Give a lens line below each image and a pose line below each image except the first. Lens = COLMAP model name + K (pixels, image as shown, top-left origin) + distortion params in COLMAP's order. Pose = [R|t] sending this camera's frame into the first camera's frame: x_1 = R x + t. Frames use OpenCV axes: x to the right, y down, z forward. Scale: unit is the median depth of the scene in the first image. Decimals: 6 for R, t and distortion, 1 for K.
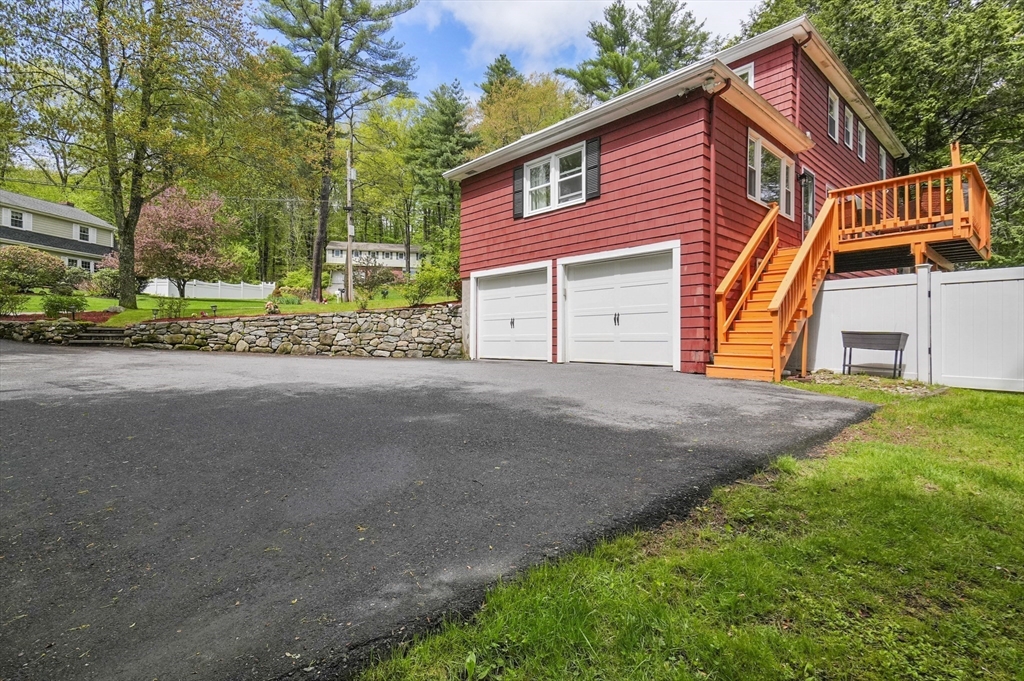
lens RADIAL K [[493.0, 0, 512.7], [0, 493.0, 337.1], [0, 0, 1]] dist [0.015820, 0.000834]
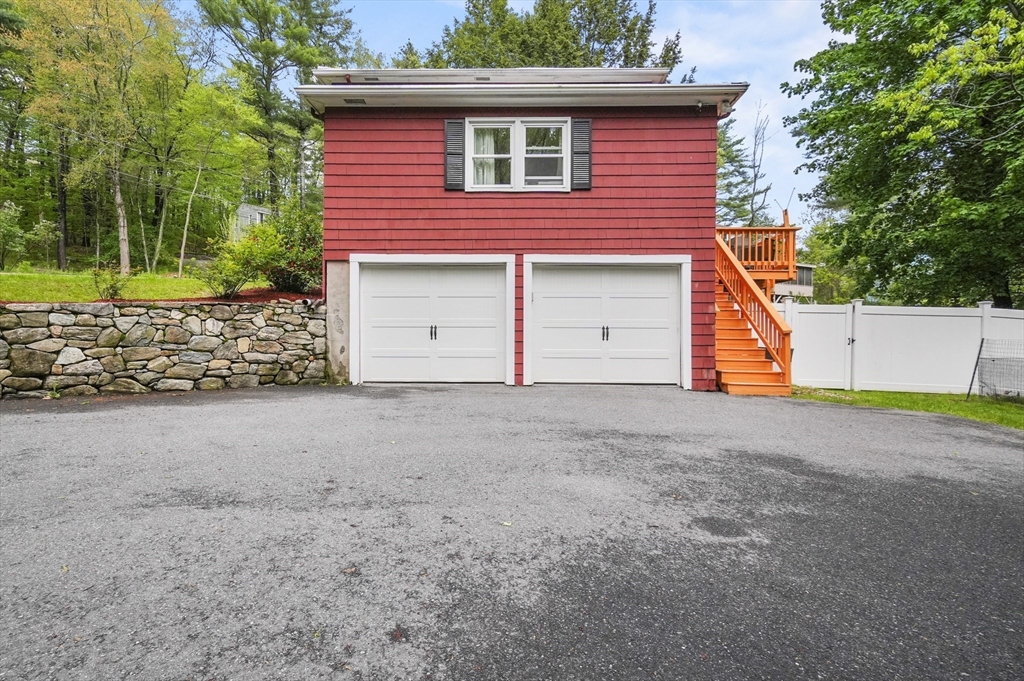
lens RADIAL K [[493.0, 0, 512.7], [0, 493.0, 337.1], [0, 0, 1]] dist [0.015820, 0.000834]
pose [[0.699611, -0.001614, 0.714522, -0.400069], [-0.009614, 0.999886, 0.011671, -0.028446], [-0.714459, -0.015035, 0.699516, 0.373491]]
